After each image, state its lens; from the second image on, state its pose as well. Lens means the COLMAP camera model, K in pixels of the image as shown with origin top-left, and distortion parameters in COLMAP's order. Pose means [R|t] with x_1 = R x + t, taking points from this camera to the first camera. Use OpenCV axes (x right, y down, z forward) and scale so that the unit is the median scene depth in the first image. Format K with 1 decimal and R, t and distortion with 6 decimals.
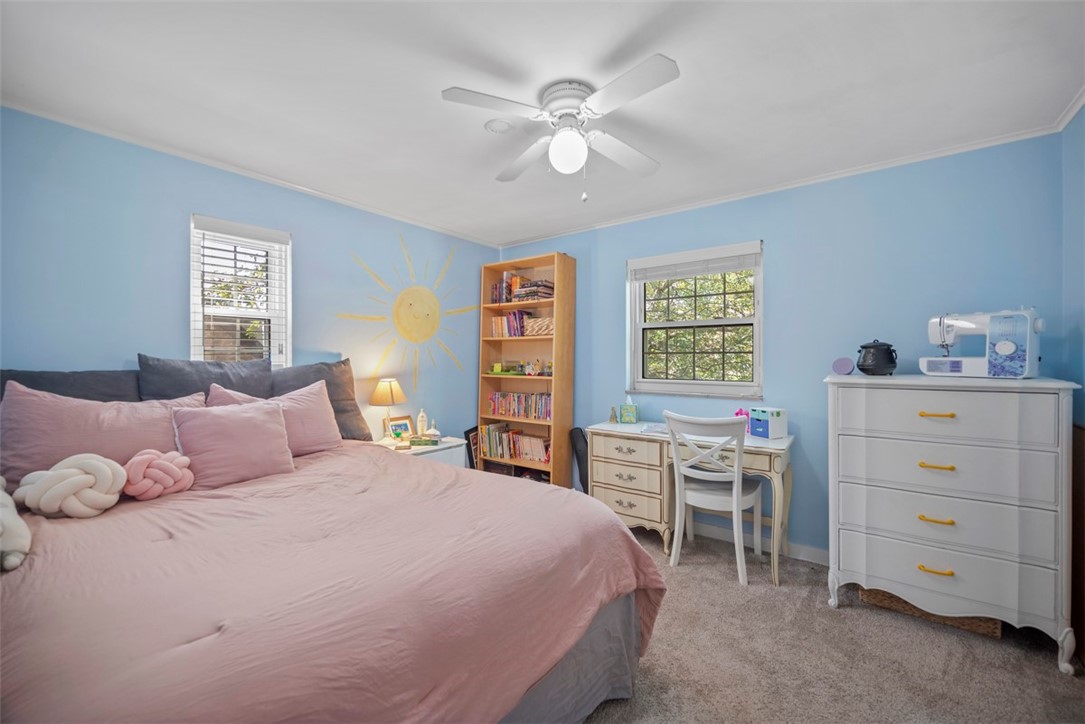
lens RADIAL K [[427.4, 0, 543.6], [0, 427.4, 359.1], [0, 0, 1]] dist [0.000054, -0.000668]
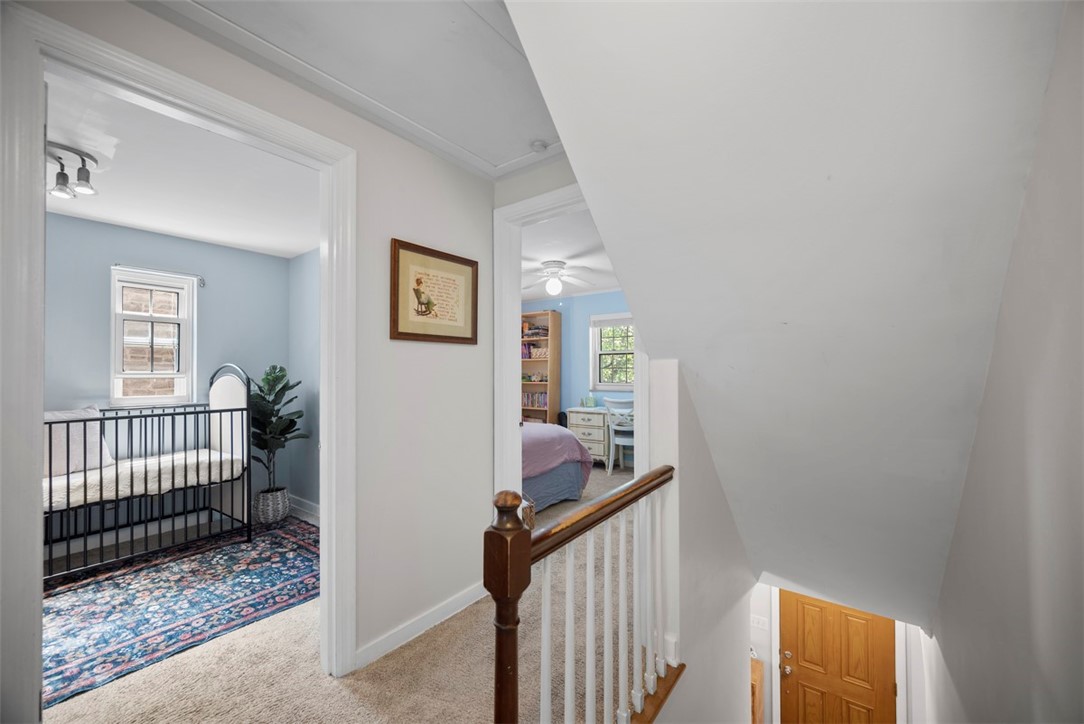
lens RADIAL K [[427.0, 0, 541.7], [0, 427.0, 367.4], [0, 0, 1]] dist [0.000054, -0.000668]
pose [[0.999958, -0.004623, 0.007918, -0.017895], [0.004704, 0.999936, -0.010307, -0.001103], [-0.007870, 0.010344, 0.999916, -0.730710]]
